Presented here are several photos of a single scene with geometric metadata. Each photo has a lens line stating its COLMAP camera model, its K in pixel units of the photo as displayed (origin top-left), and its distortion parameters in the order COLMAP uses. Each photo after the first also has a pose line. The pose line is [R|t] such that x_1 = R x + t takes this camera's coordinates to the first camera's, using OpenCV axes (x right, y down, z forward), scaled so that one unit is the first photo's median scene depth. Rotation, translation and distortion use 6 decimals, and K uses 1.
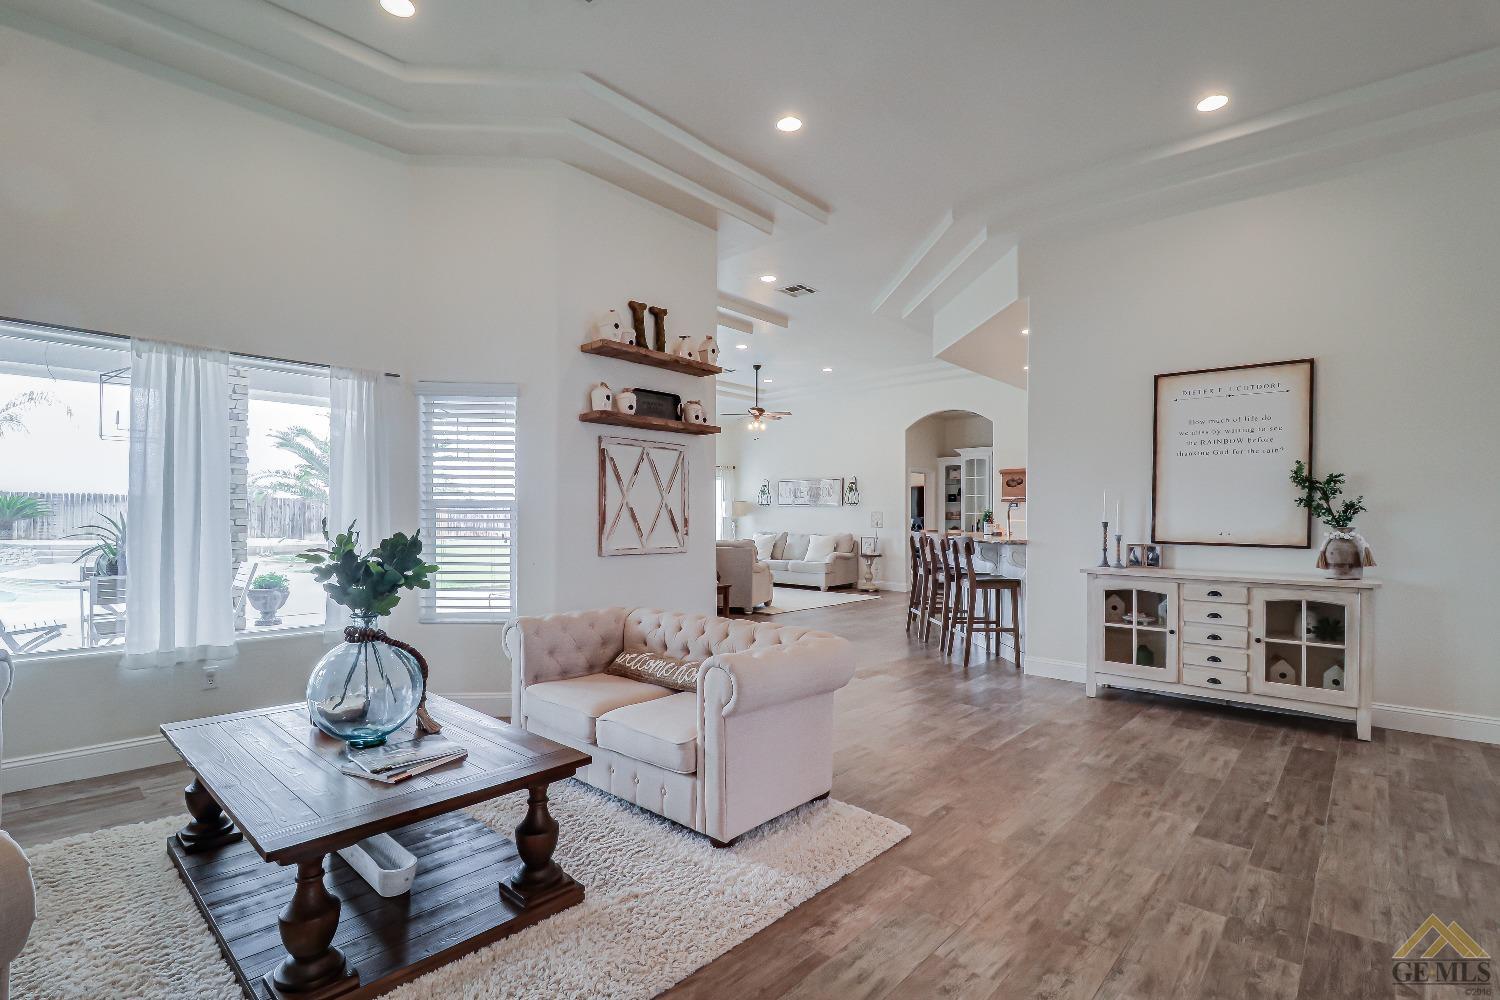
lens RADIAL K [[713.2, 0, 752.1], [0, 713.2, 520.1], [0, 0, 1]] dist [-0.012110, -0.003616]
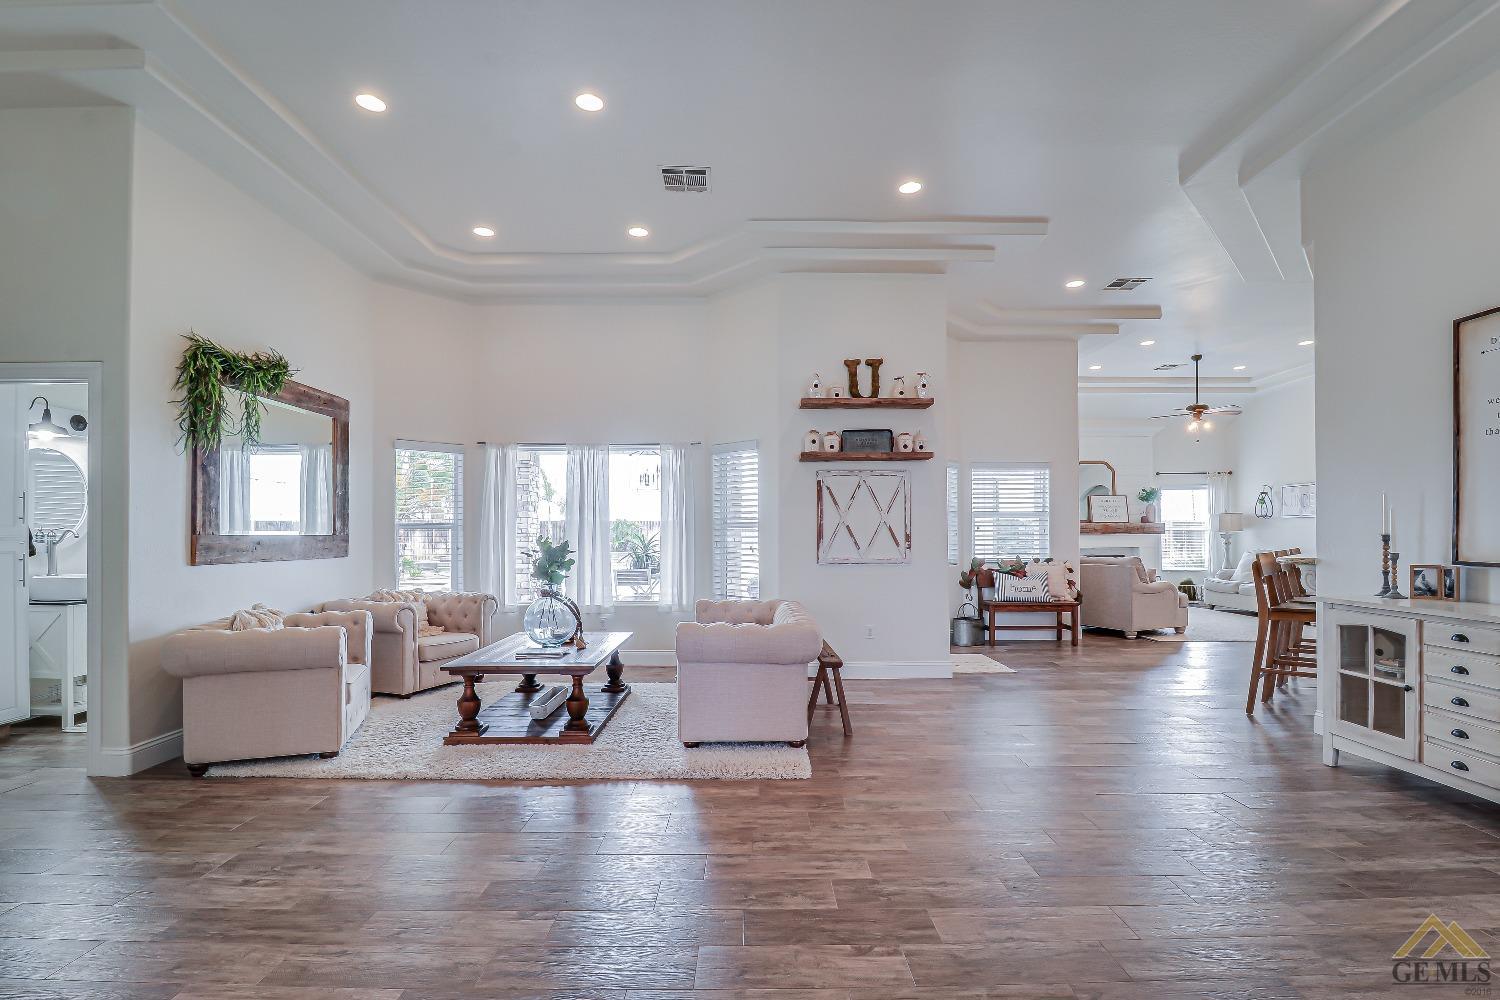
lens RADIAL K [[713.2, 0, 741.3], [0, 713.2, 535.8], [0, 0, 1]] dist [-0.012110, -0.003616]
pose [[0.663749, -0.006258, -0.747929, 0.636738], [0.004820, 0.999980, -0.004089, 0.004423], [0.747940, -0.000891, 0.663766, 0.033445]]
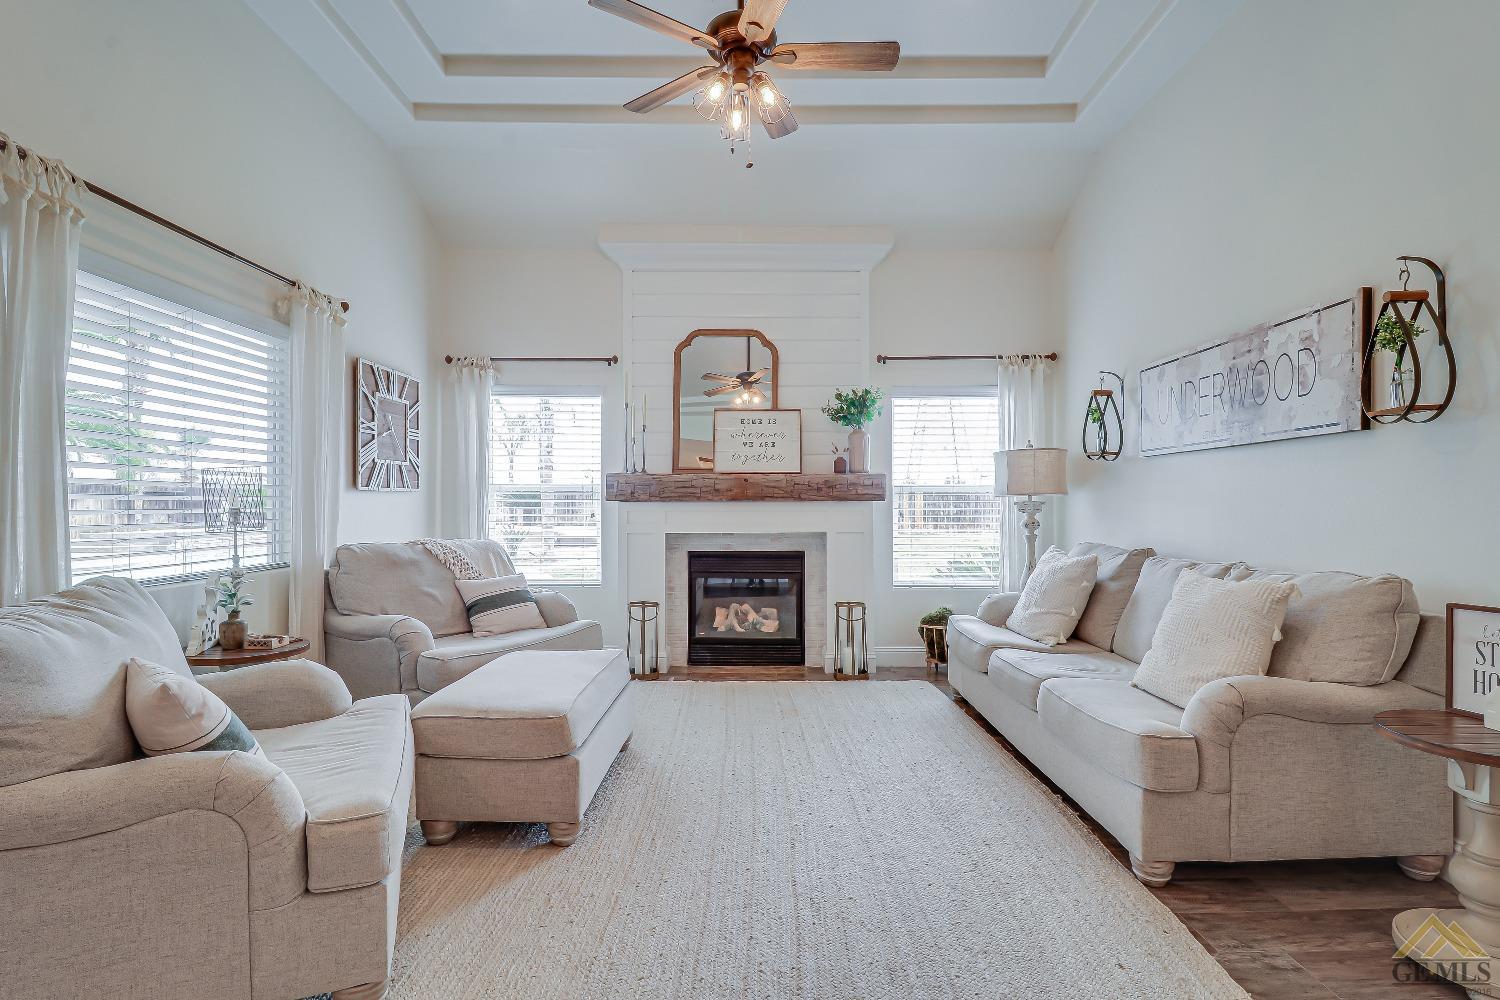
lens RADIAL K [[713.2, 0, 755.7], [0, 713.2, 504.7], [0, 0, 1]] dist [-0.012110, -0.003616]
pose [[0.654950, -0.000912, -0.755672, 0.426874], [0.002482, 0.999996, 0.000944, -0.000914], [0.755668, -0.002494, 0.654950, 1.923864]]
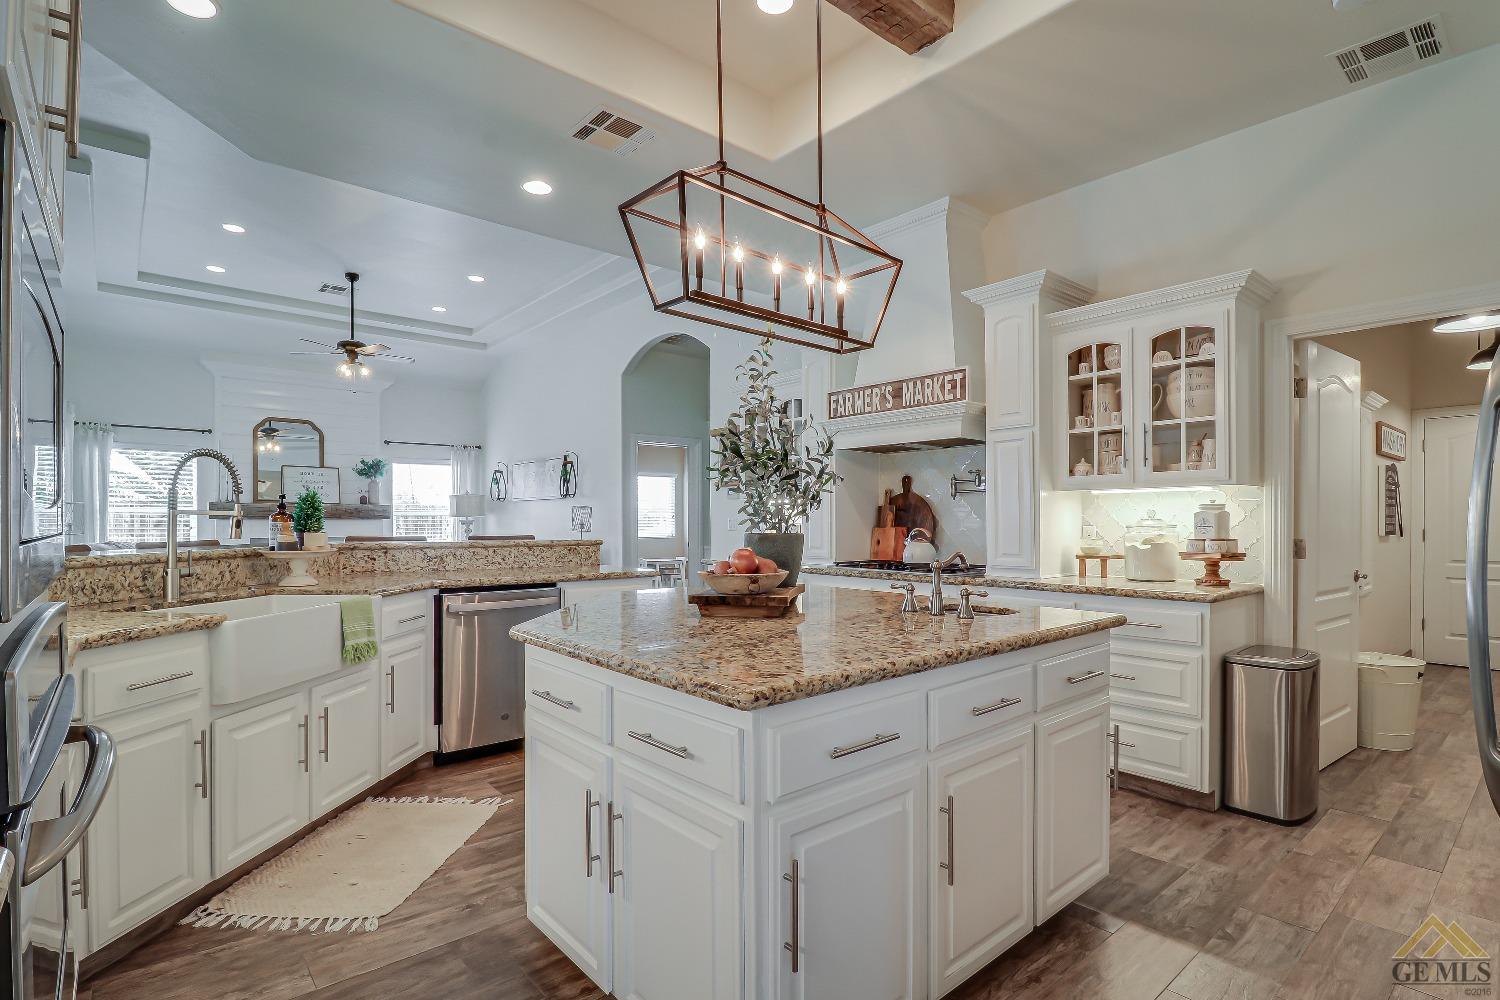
lens RADIAL K [[713.2, 0, 744.2], [0, 713.2, 515.9], [0, 0, 1]] dist [-0.012110, -0.003616]
pose [[0.991114, -0.006799, -0.132838, 0.974378], [0.006033, 0.999963, -0.006166, 0.003571], [0.132875, 0.005310, 0.991119, 0.965176]]
